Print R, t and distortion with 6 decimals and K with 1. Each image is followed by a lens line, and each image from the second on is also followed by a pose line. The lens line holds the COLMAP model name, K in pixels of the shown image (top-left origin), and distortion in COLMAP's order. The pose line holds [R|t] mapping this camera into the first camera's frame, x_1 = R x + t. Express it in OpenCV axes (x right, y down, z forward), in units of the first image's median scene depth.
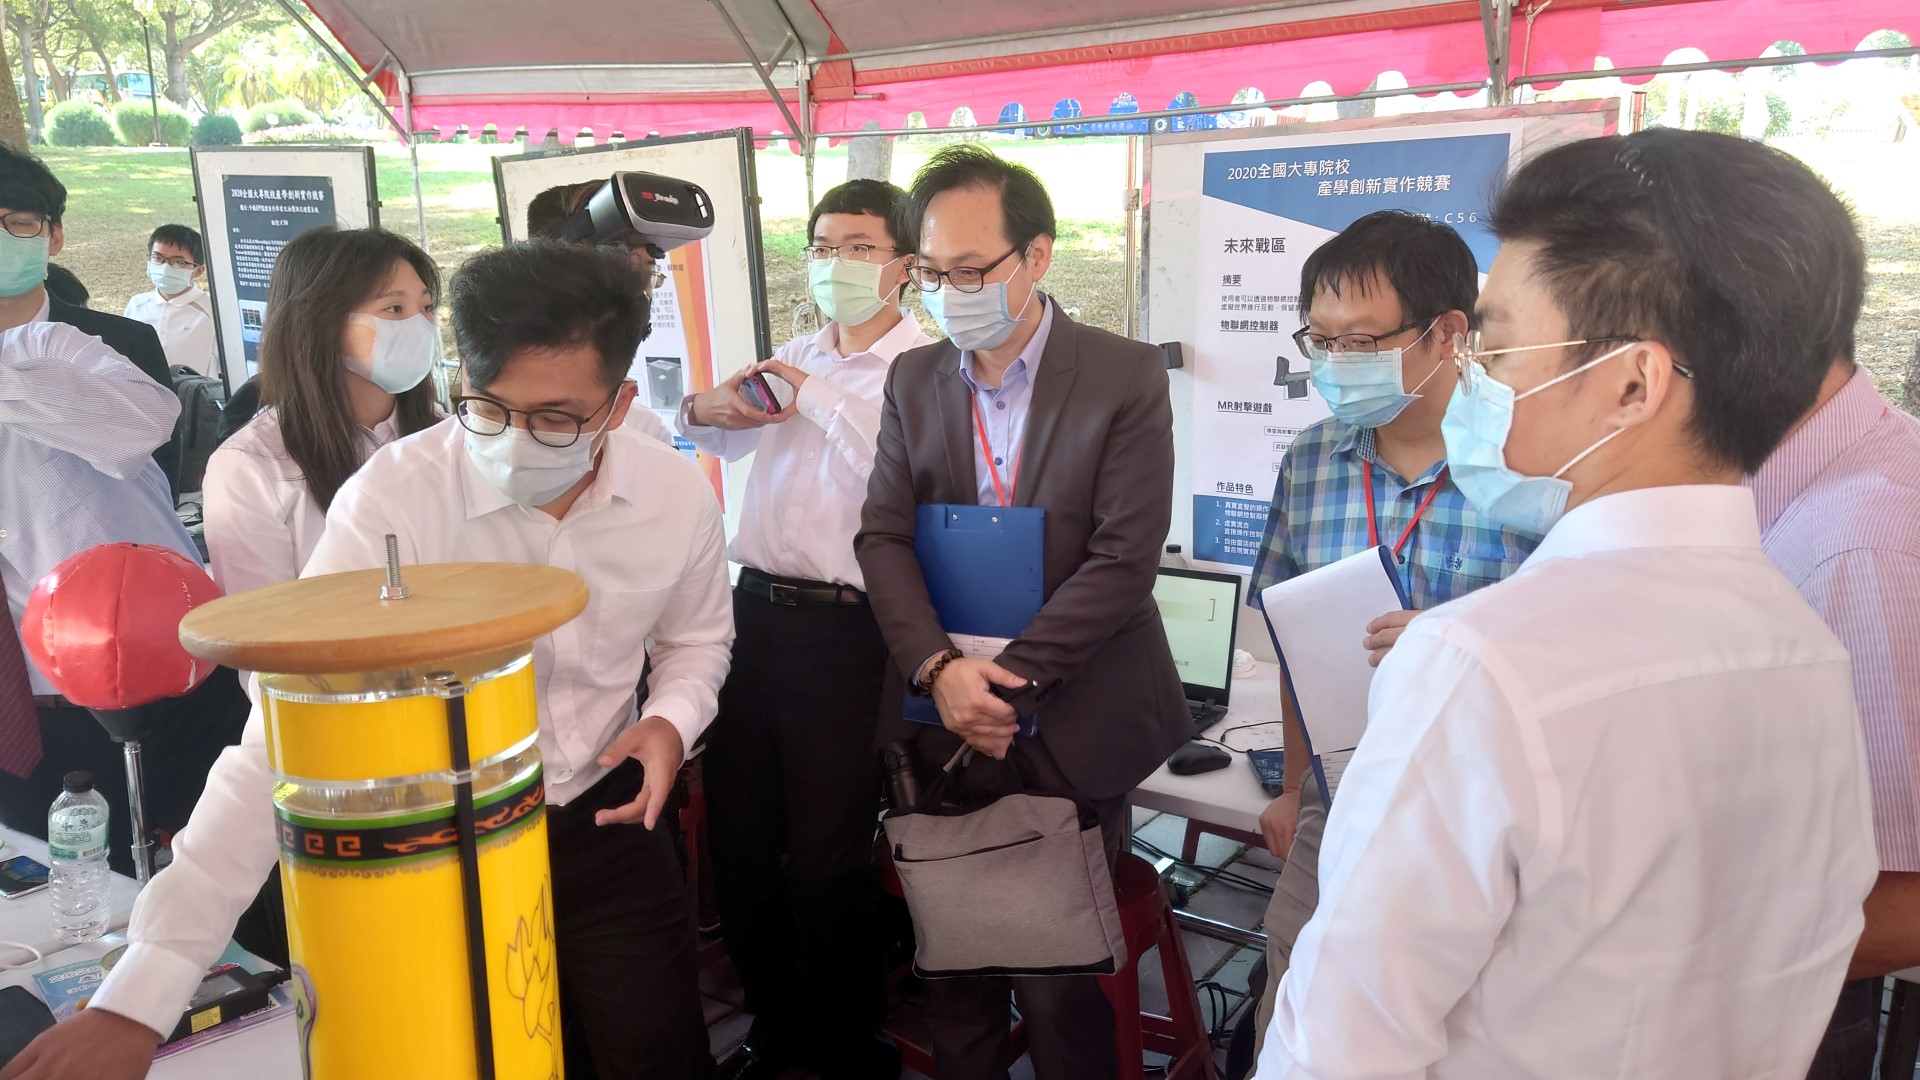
lens RADIAL K [[1282.7, 0, 960.0], [0, 1282.7, 540.0], [0, 0, 1]] dist [0.091379, -0.092090]
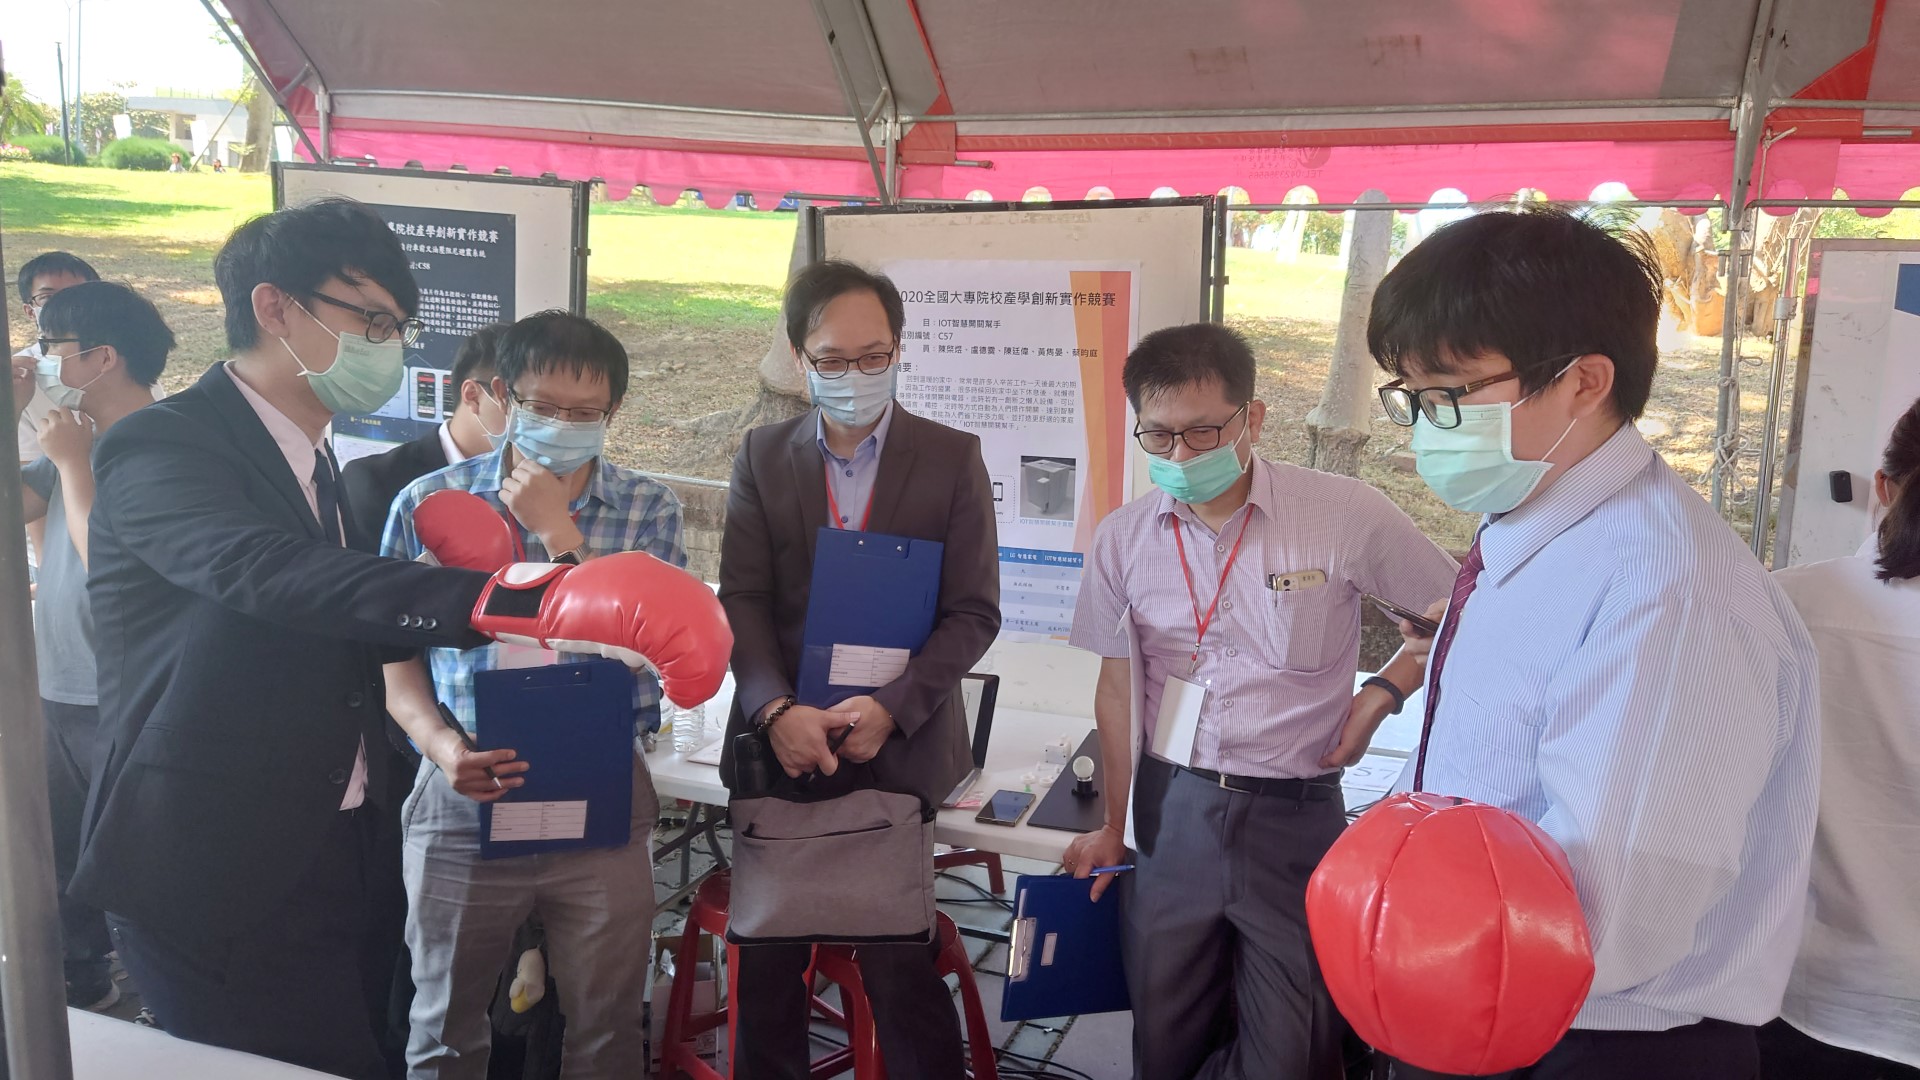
lens RADIAL K [[1309.5, 0, 960.0], [0, 1309.5, 540.0], [0, 0, 1]] dist [0.091465, -0.104702]
pose [[0.974895, 0.017583, 0.221971, -0.281821], [-0.004483, 0.998225, -0.059382, -0.022212], [-0.222622, 0.056896, 0.973243, 0.112936]]
